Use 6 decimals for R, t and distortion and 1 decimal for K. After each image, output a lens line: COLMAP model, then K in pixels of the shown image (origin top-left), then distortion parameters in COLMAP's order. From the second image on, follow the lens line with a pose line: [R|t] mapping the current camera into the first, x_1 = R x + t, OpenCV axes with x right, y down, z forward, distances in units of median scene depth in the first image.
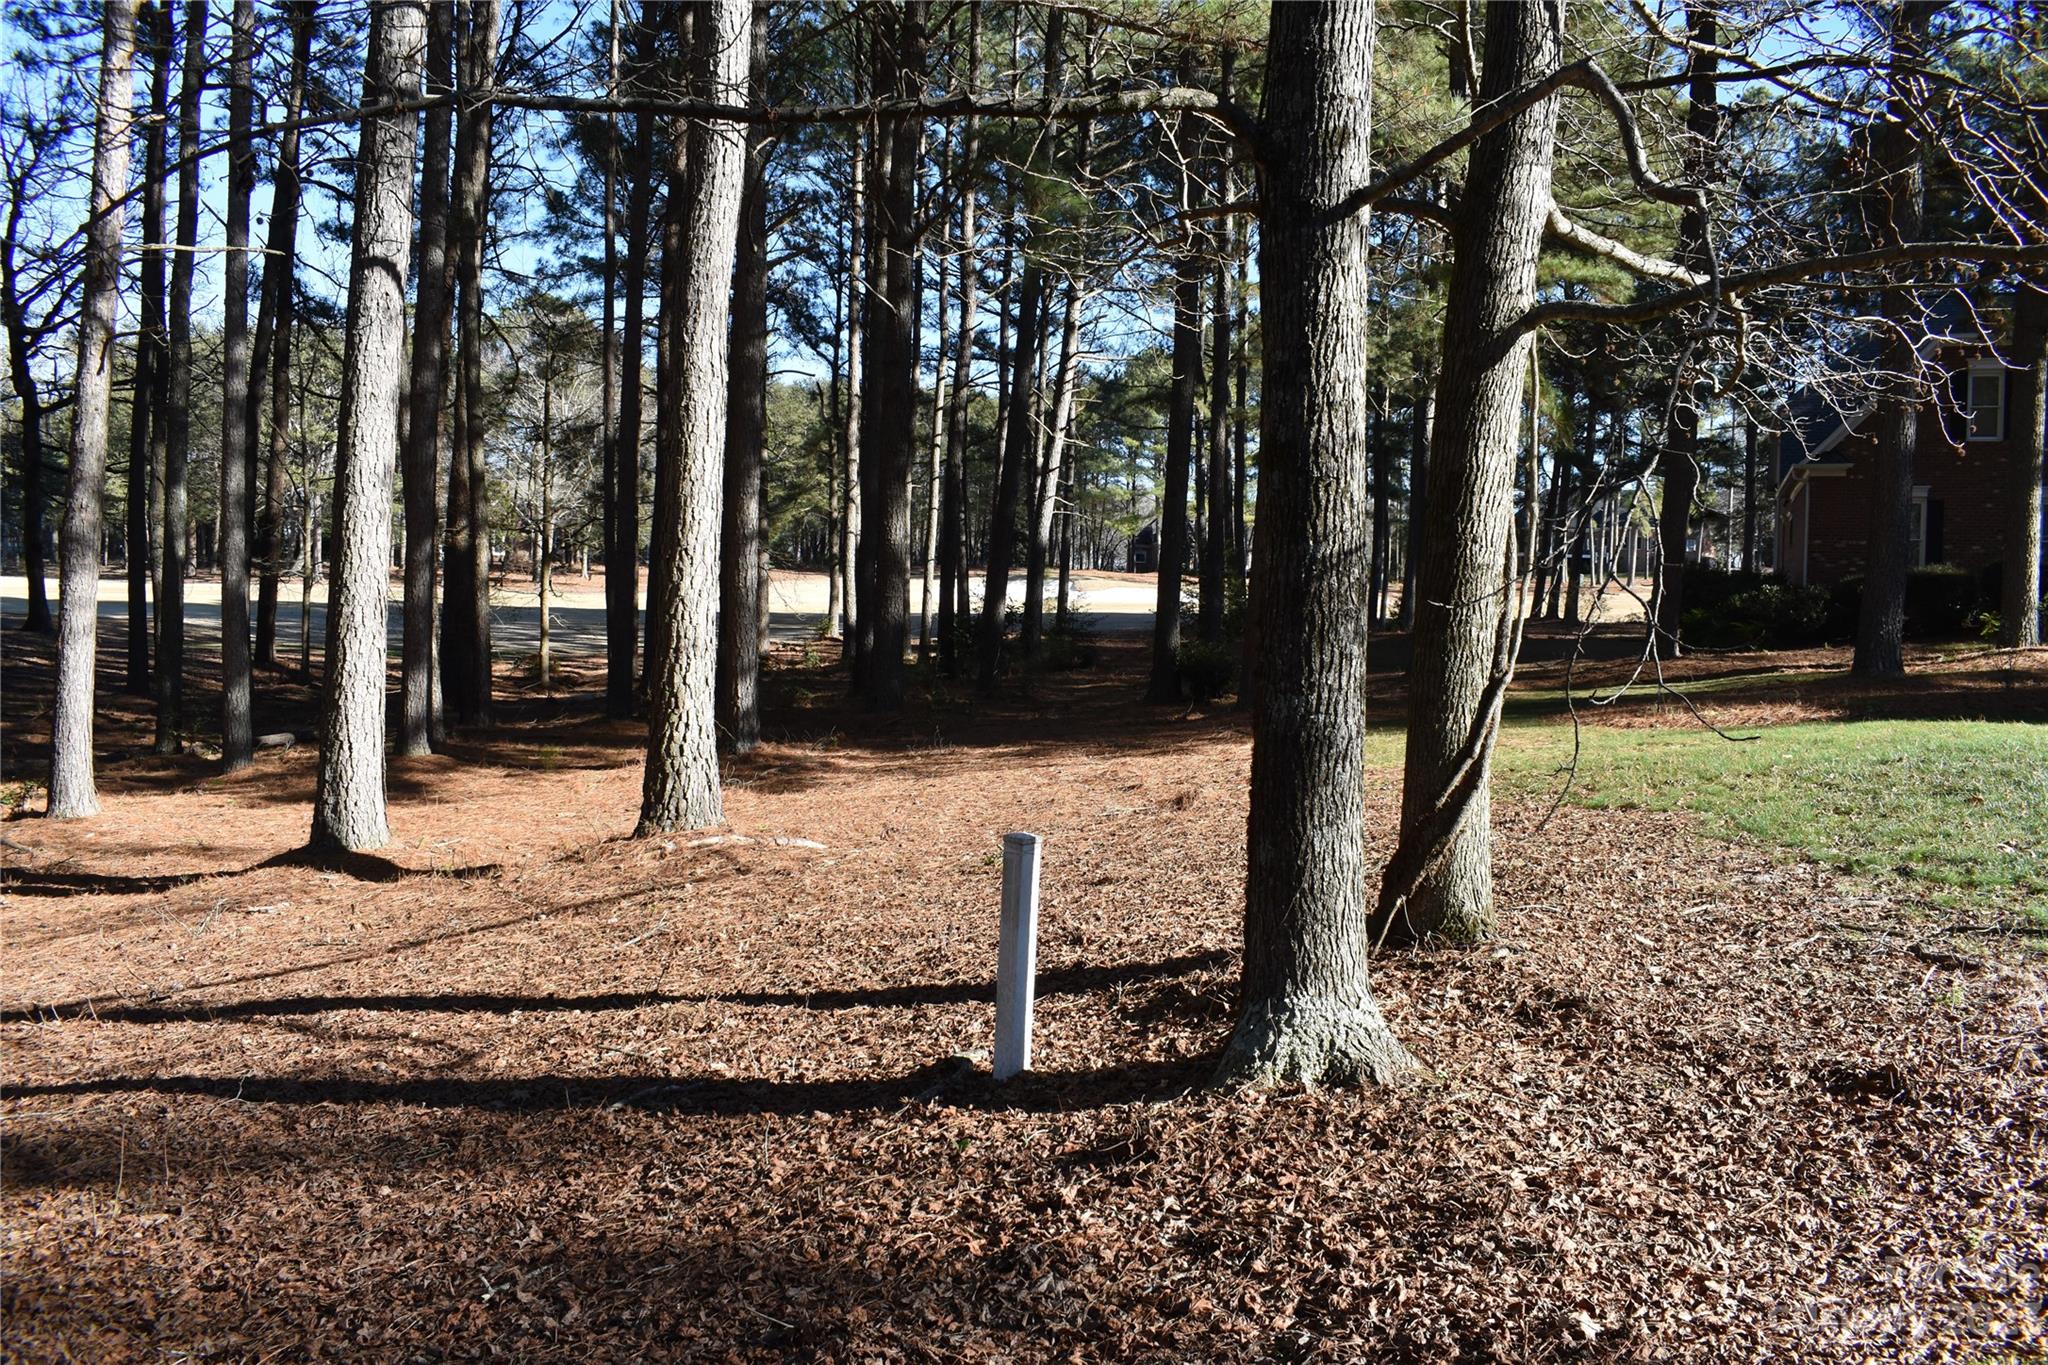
lens RADIAL K [[1601.9, 0, 1024.0], [0, 1601.9, 682.5], [0, 0, 1]] dist [-0.093605, 0.014252]
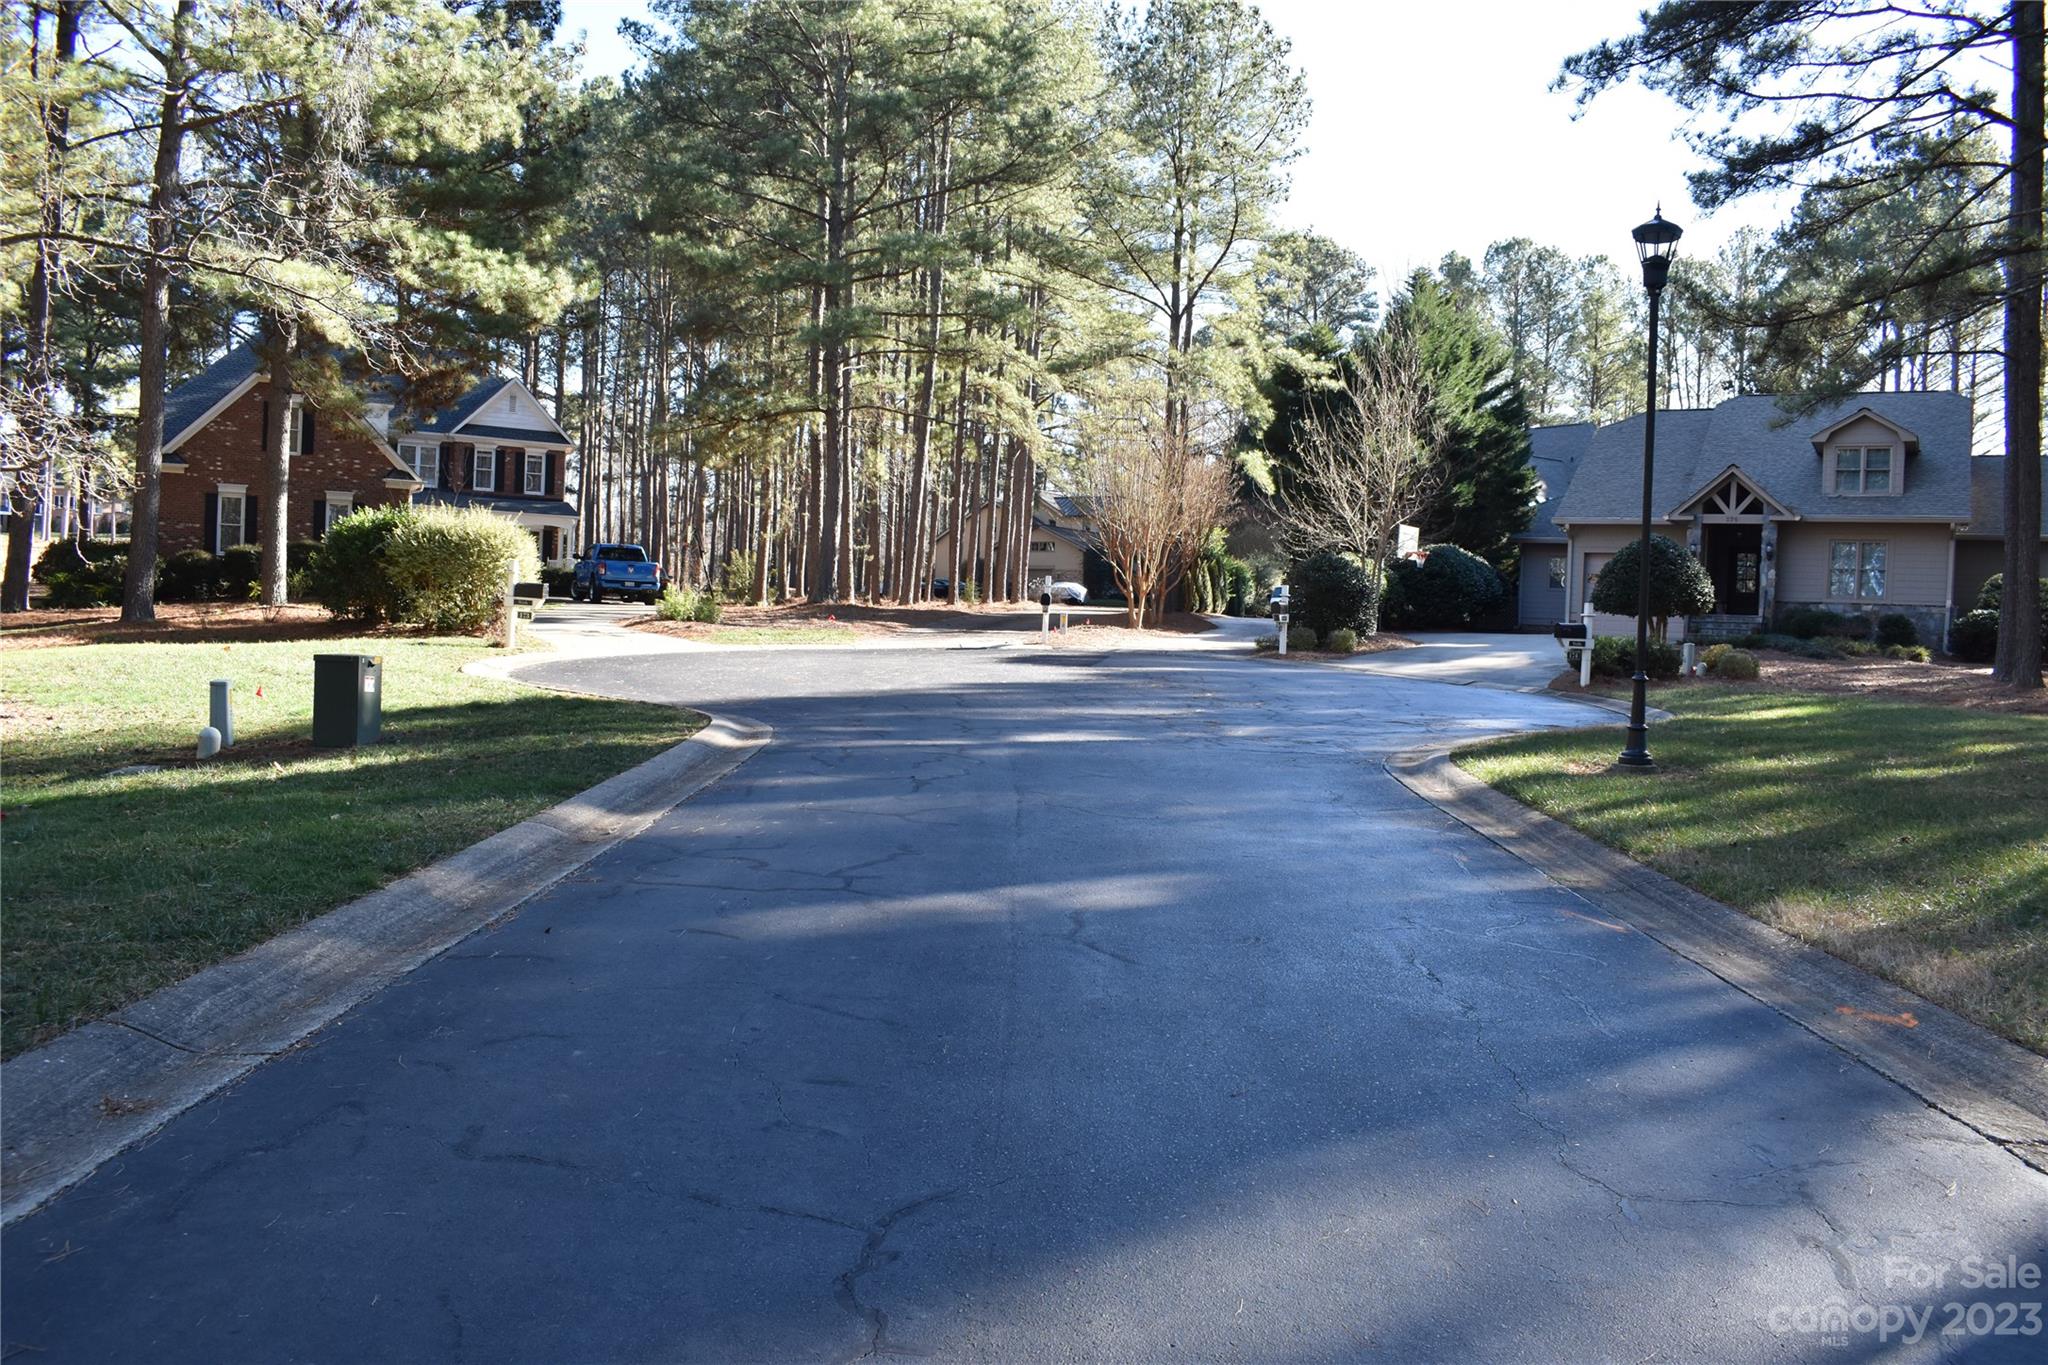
lens RADIAL K [[1601.9, 0, 1024.0], [0, 1601.9, 682.5], [0, 0, 1]] dist [-0.093605, 0.014252]
pose [[0.616544, -0.025918, 0.786894, -0.207437], [0.004075, 0.999550, 0.029730, 0.029926], [-0.787310, -0.015123, 0.616372, -1.078175]]
